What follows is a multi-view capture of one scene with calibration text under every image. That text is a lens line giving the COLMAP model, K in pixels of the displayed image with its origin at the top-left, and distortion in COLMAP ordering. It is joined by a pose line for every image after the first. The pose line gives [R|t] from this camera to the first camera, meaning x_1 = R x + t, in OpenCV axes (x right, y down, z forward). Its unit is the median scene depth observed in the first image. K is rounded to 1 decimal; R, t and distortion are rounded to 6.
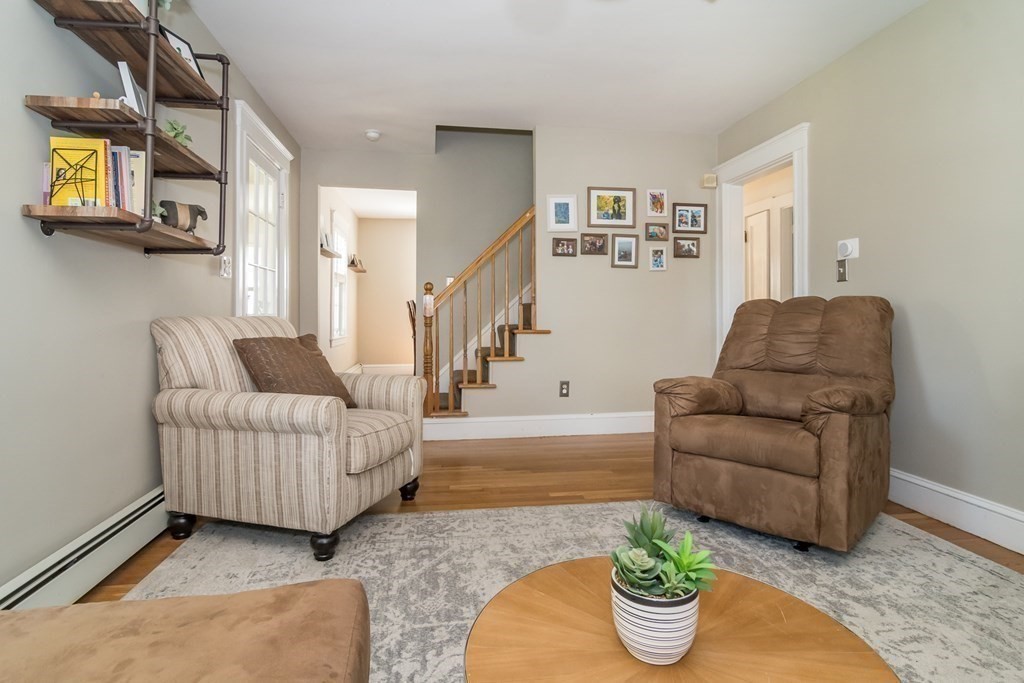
lens RADIAL K [[519.6, 0, 509.4], [0, 519.6, 314.3], [0, 0, 1]] dist [-0.002191, 0.000108]
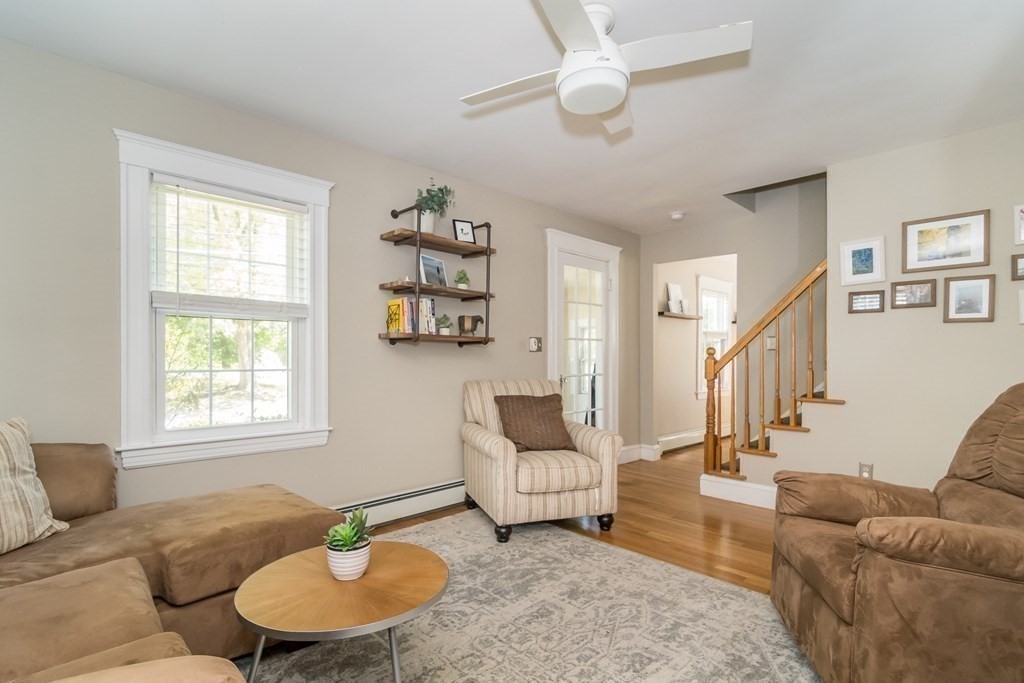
lens RADIAL K [[499.9, 0, 508.6], [0, 499.9, 362.4], [0, 0, 1]] dist [0.001710, 0.000172]
pose [[0.585544, 0.009740, -0.810582, 0.649375], [-0.000830, 0.999934, 0.011416, -0.063492], [0.810640, -0.006012, 0.585514, 0.103906]]
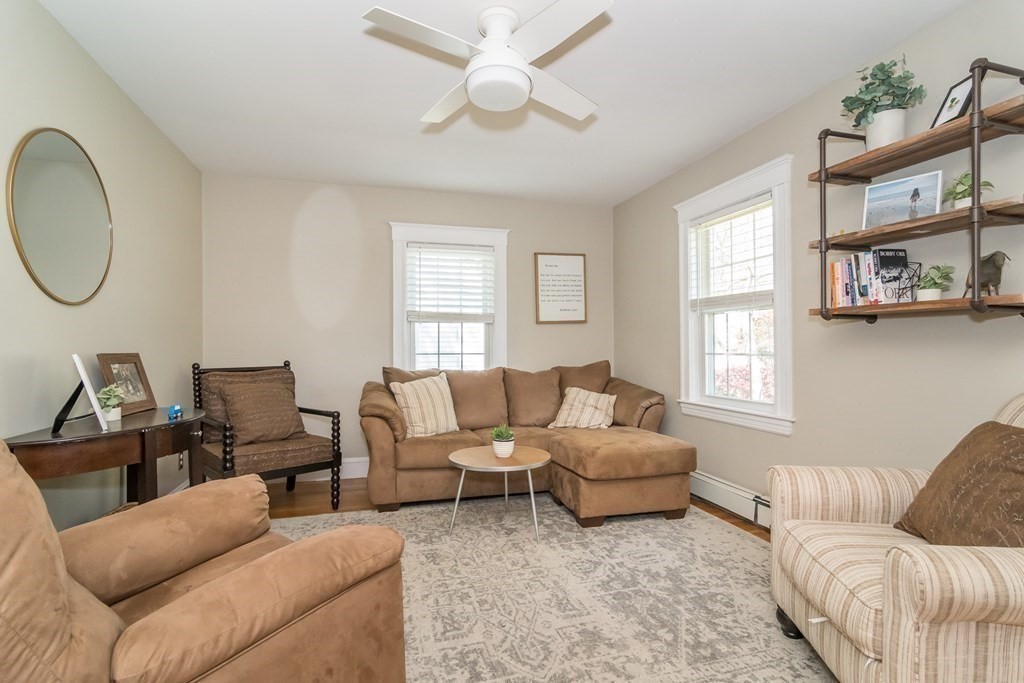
lens RADIAL K [[492.2, 0, 512.0], [0, 492.2, 341.5], [0, 0, 1]] dist [0.002360, 0.000299]
pose [[-0.989531, 0.009775, -0.143991, 0.218731], [0.012318, 0.999783, -0.016778, -0.053060], [0.143795, -0.018376, -0.989437, 1.386679]]
